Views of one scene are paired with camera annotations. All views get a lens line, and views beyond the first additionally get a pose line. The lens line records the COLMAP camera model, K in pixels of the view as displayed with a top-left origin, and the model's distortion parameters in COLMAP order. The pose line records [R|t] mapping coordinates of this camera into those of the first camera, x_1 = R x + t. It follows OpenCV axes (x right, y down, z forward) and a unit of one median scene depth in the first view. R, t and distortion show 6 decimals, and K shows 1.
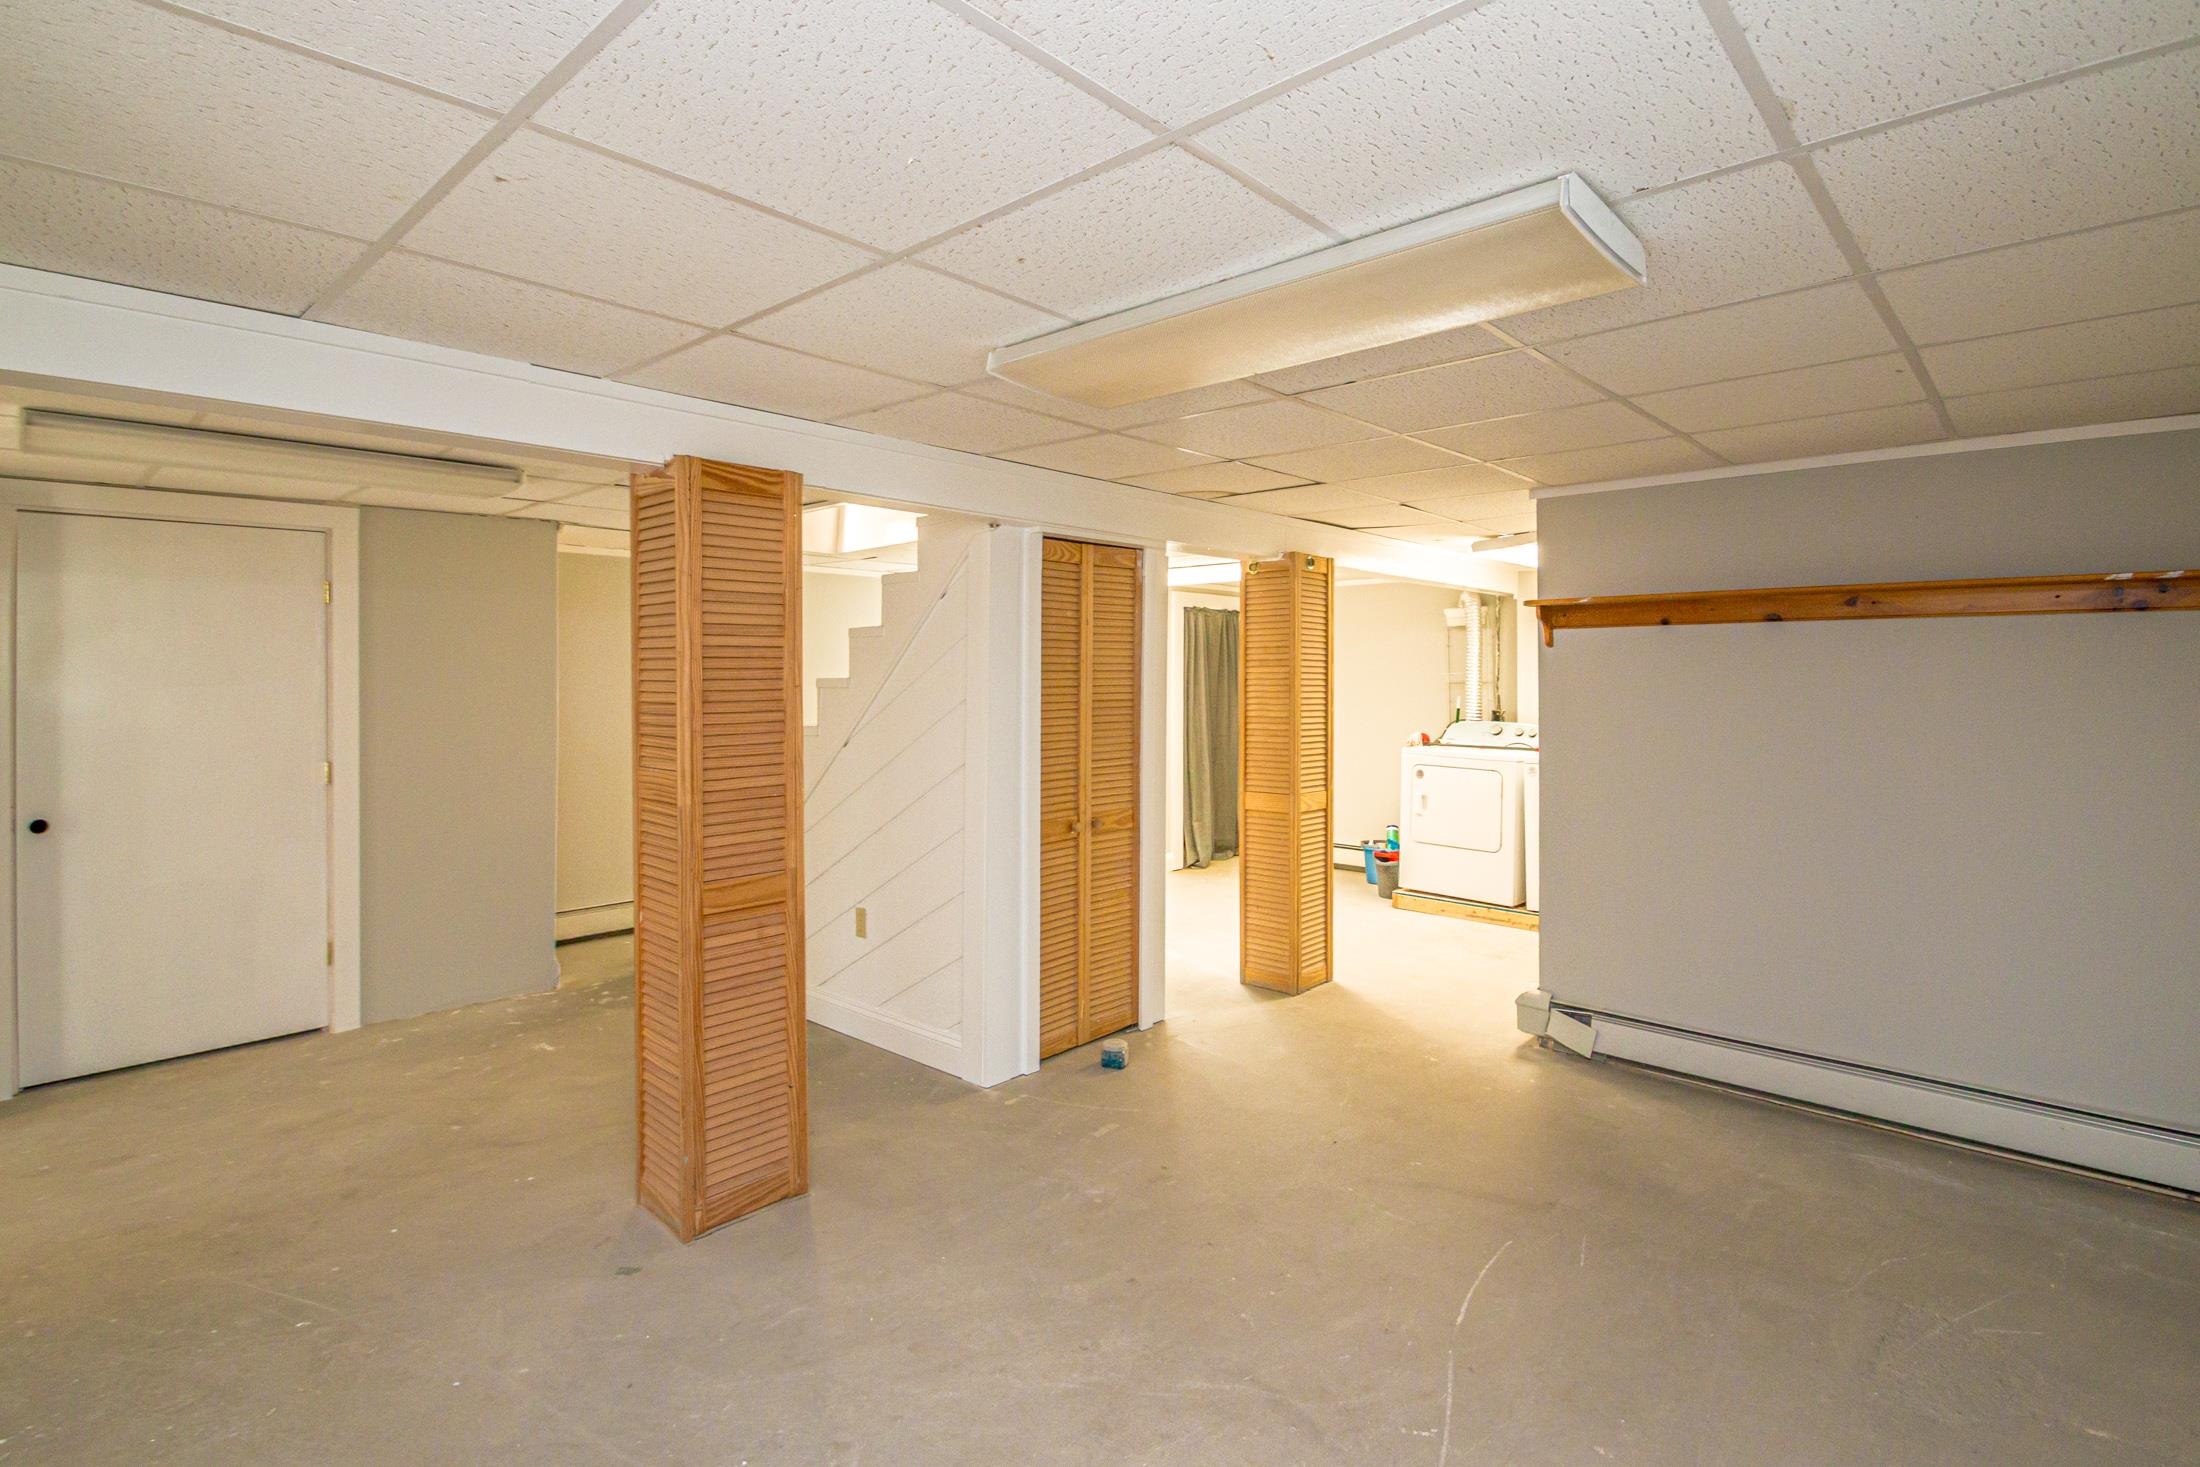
lens RADIAL K [[1050.2, 0, 1075.6], [0, 1050.2, 666.6], [0, 0, 1]] dist [-0.002717, -0.006889]
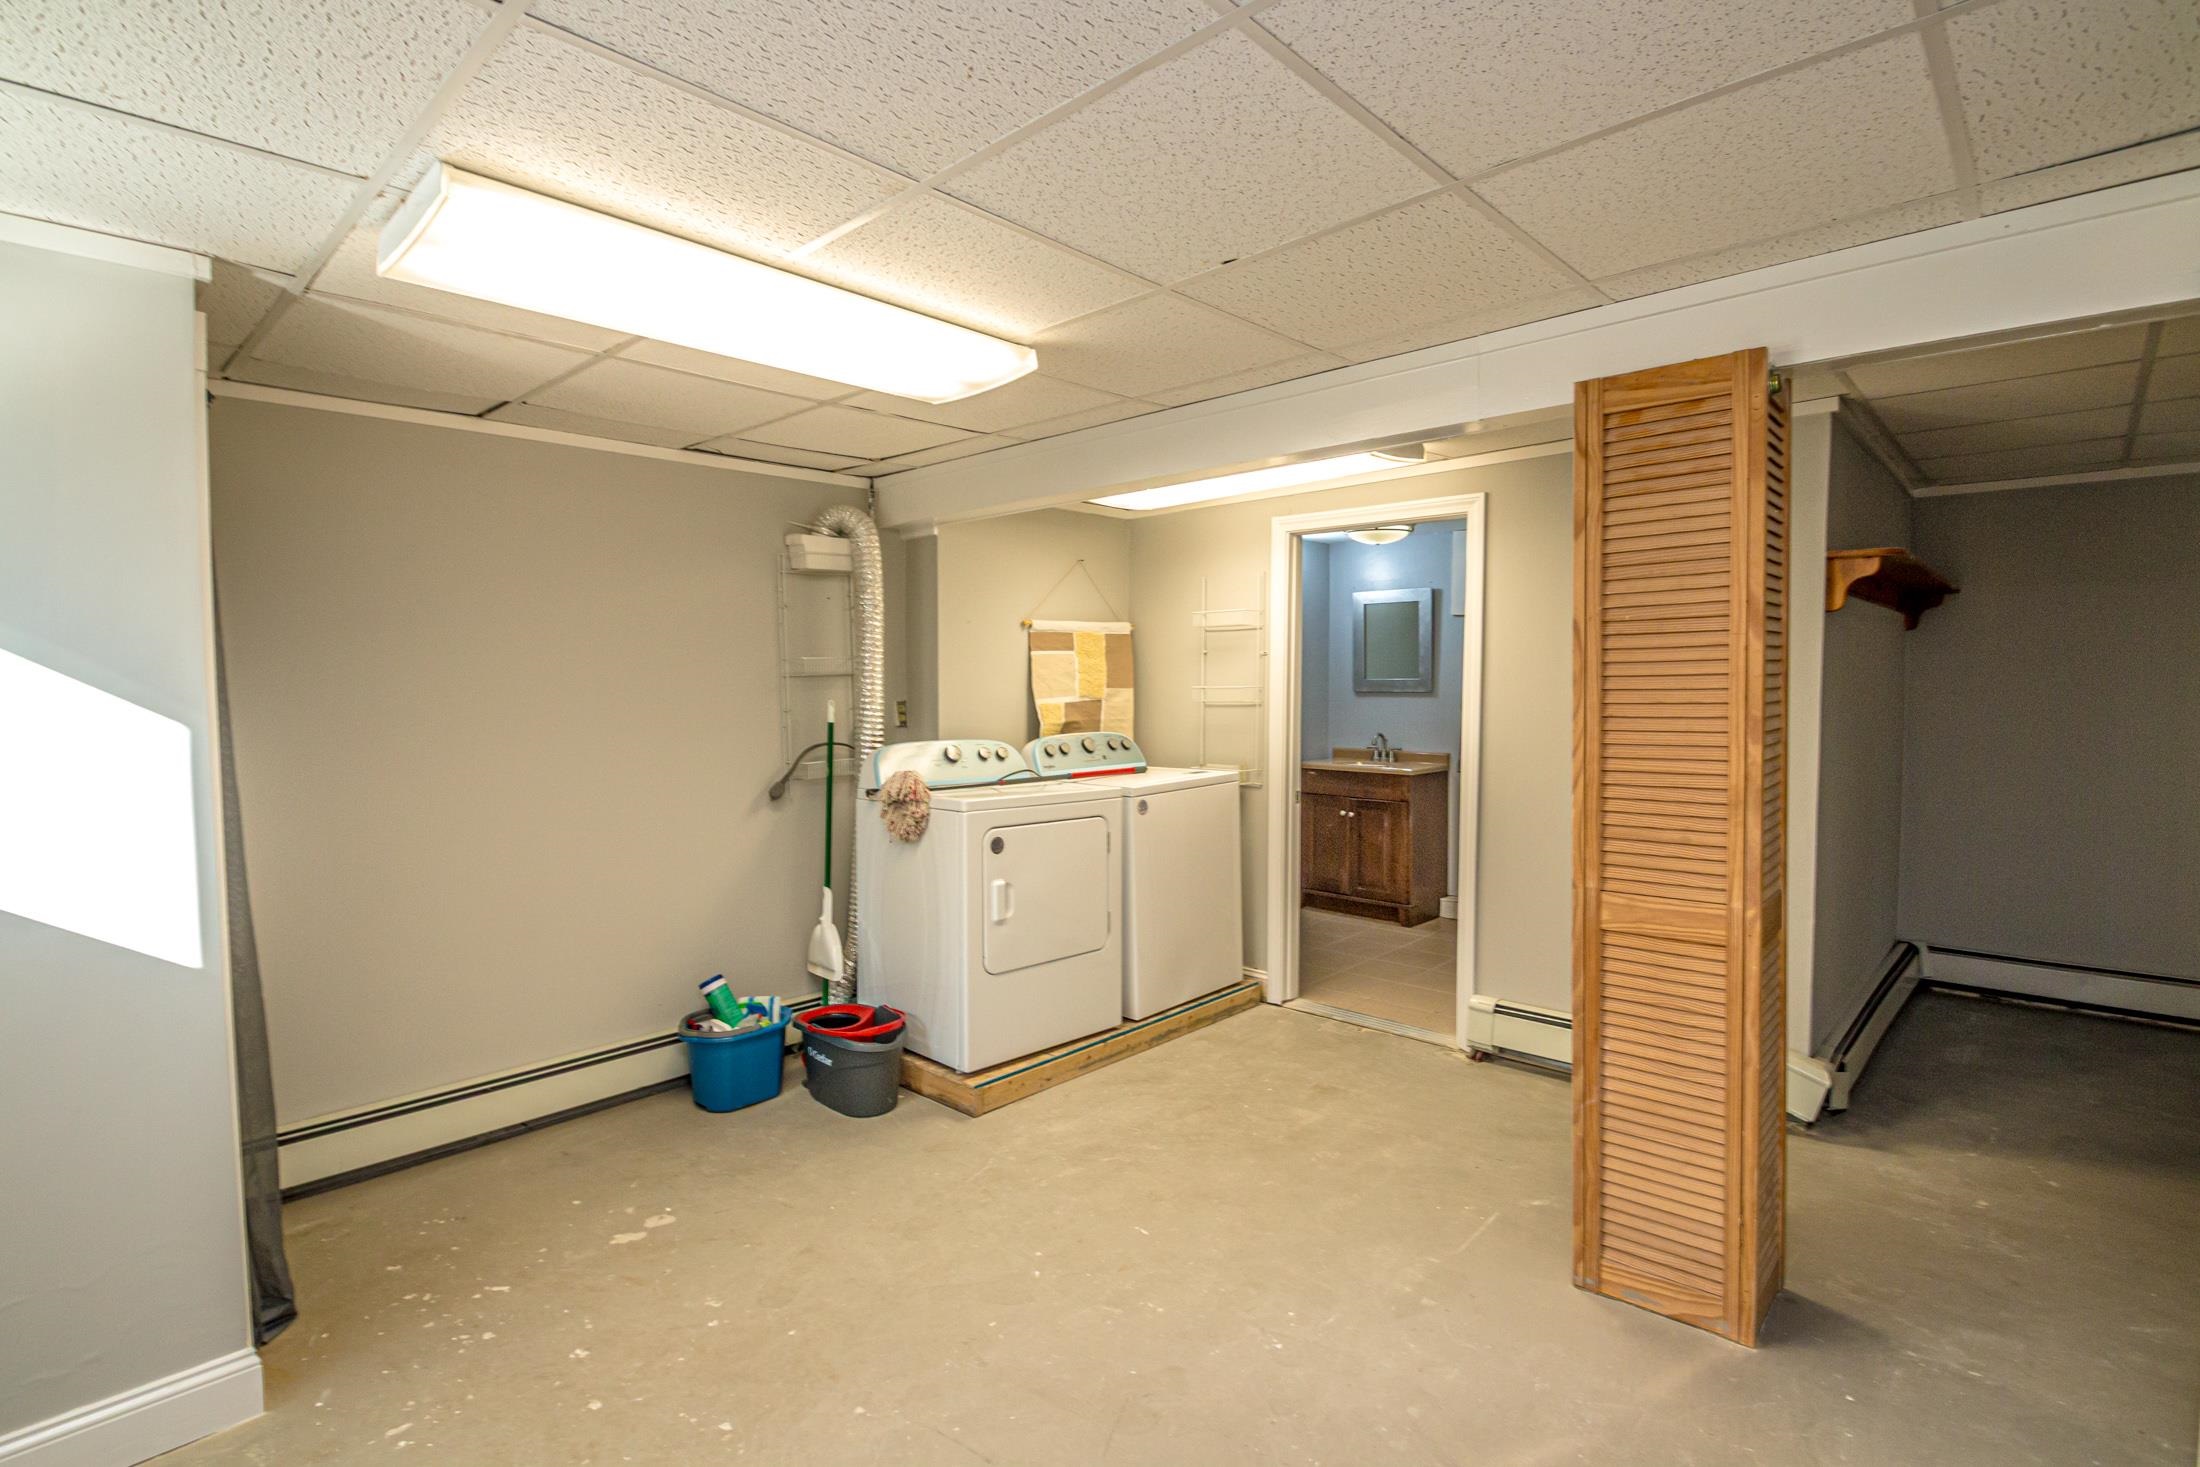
lens RADIAL K [[1050.2, 0, 1088.3], [0, 1050.2, 727.7], [0, 0, 1]] dist [-0.002717, -0.006889]
pose [[-0.014467, -0.050572, 0.998616, -0.350266], [-0.008637, 0.998689, 0.050450, 0.026759], [-0.999858, -0.007896, -0.014885, 1.689254]]
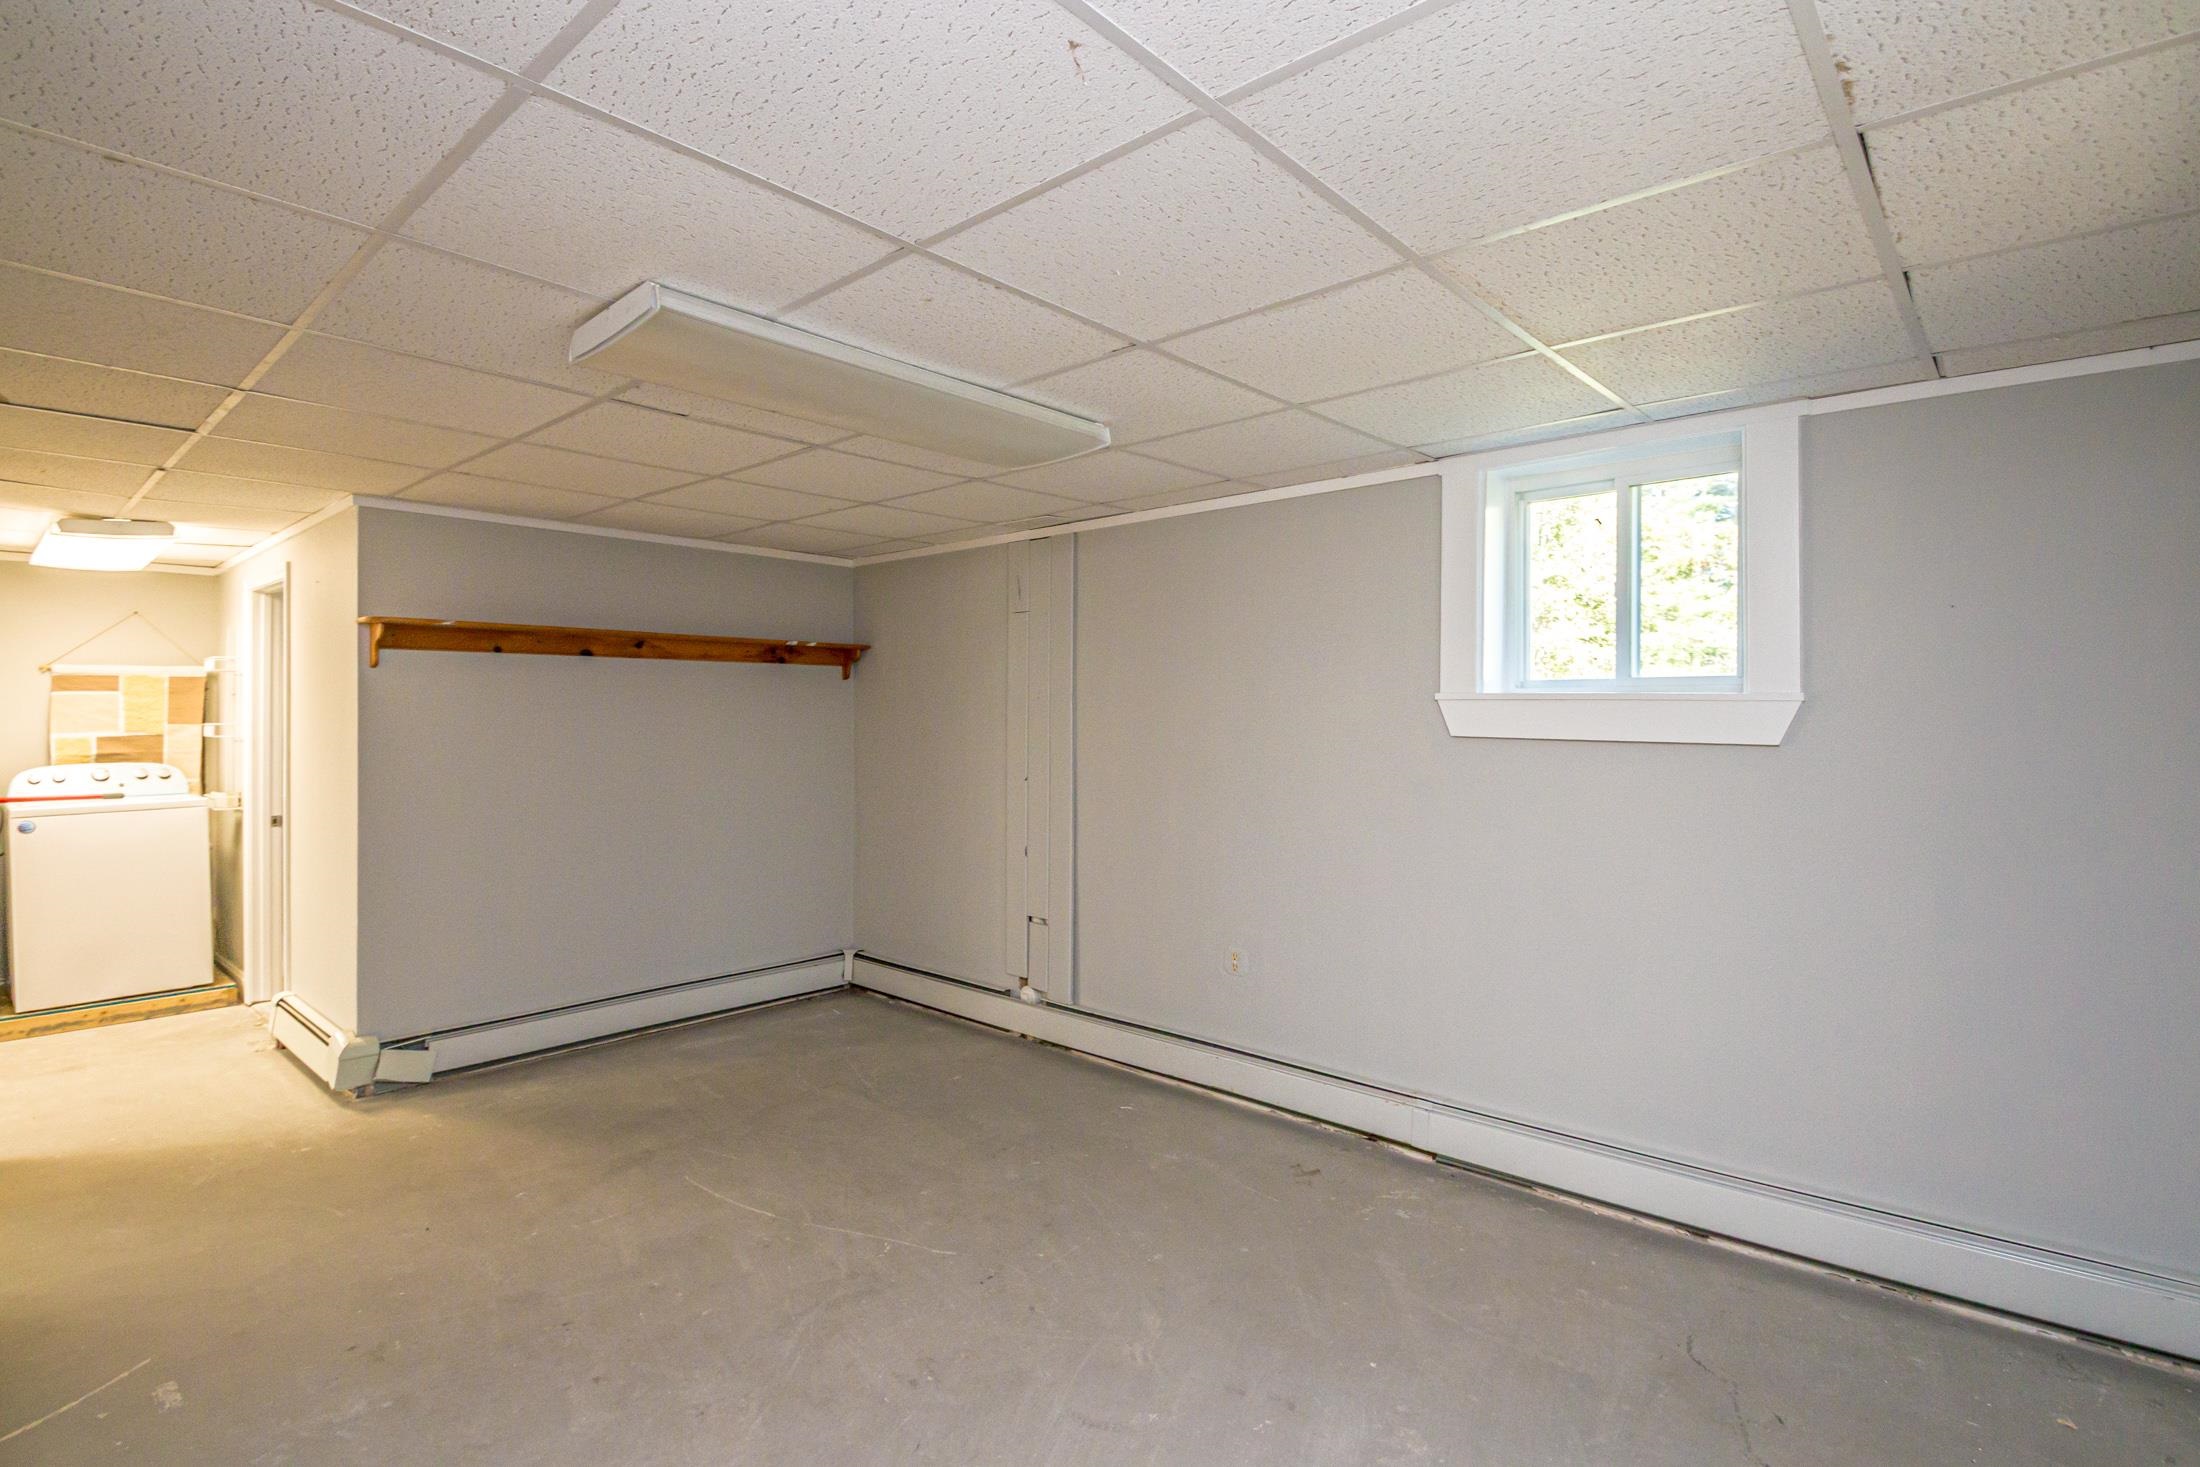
lens RADIAL K [[1050.2, 0, 1104.4], [0, 1050.2, 724.1], [0, 0, 1]] dist [-0.002717, -0.006889]
pose [[-0.027994, -0.008969, 0.999568, -0.542920], [-0.007800, 0.999931, 0.008754, 0.020040], [-0.999578, -0.007552, -0.028062, 0.401273]]
